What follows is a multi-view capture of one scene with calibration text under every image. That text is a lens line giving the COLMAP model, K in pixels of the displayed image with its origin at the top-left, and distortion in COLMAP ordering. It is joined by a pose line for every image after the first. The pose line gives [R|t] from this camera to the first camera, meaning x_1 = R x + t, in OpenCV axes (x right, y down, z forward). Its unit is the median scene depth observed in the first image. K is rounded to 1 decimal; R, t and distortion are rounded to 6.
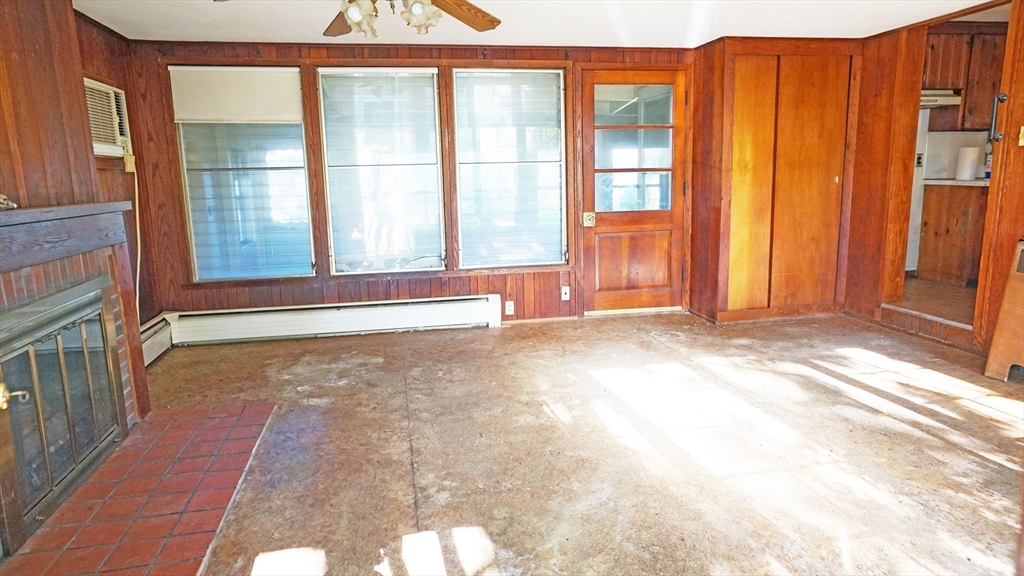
lens RADIAL K [[637.1, 0, 517.4], [0, 637.1, 288.4], [0, 0, 1]] dist [-0.035492, 0.042117]
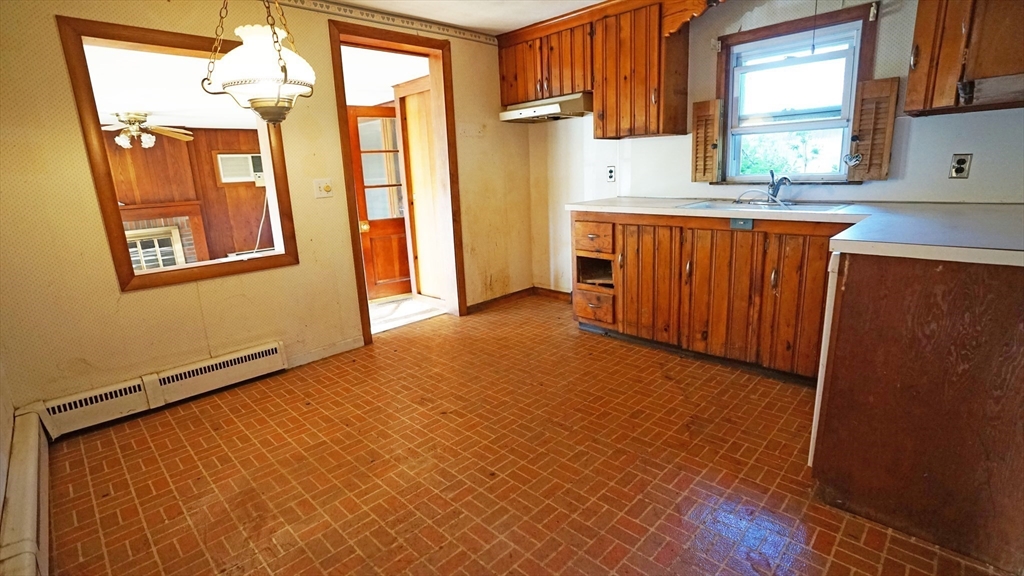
lens RADIAL K [[480.1, 0, 517.4], [0, 480.1, 288.2], [0, 0, 1]] dist [-0.067475, 0.028630]
pose [[0.564065, 0.191531, -0.803210, 1.281468], [-0.119099, 0.981427, 0.150389, -0.154544], [0.817096, 0.010832, 0.576400, 0.613782]]
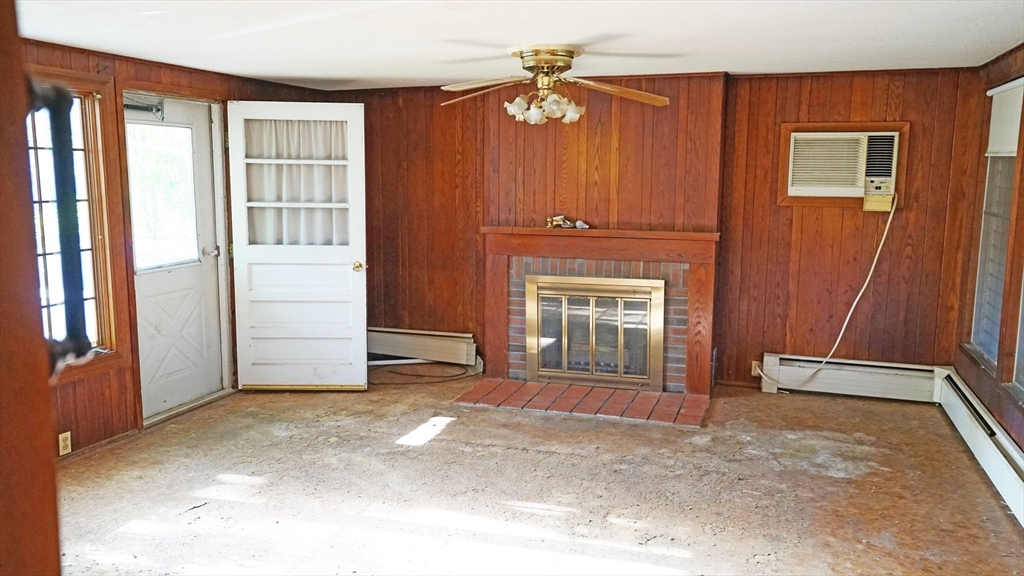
lens RADIAL K [[811.6, 0, 513.5], [0, 811.6, 287.2], [0, 0, 1]] dist [0.010424, 0.056981]
pose [[-0.499544, 0.143108, -0.854386, 0.676701], [-0.150185, 0.957020, 0.248109, -0.248829], [0.853171, 0.252257, -0.456581, 0.921333]]
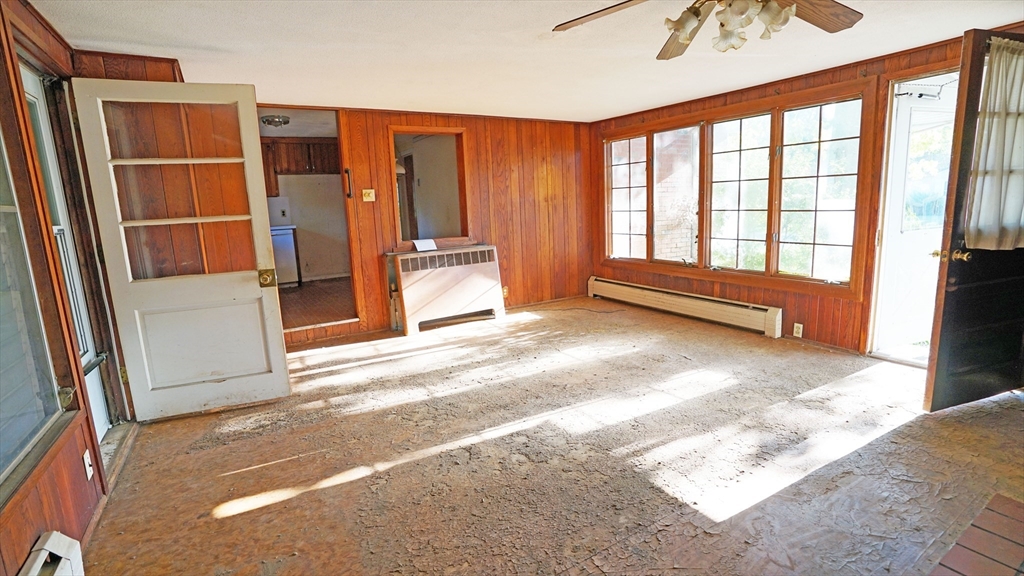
lens RADIAL K [[480.1, 0, 517.4], [0, 480.1, 288.2], [0, 0, 1]] dist [-0.067475, 0.028630]
pose [[-0.344485, -0.126577, 0.930219, -0.394519], [0.217111, 0.953265, 0.210115, -0.139266], [-0.913341, 0.274343, -0.300904, 0.812206]]
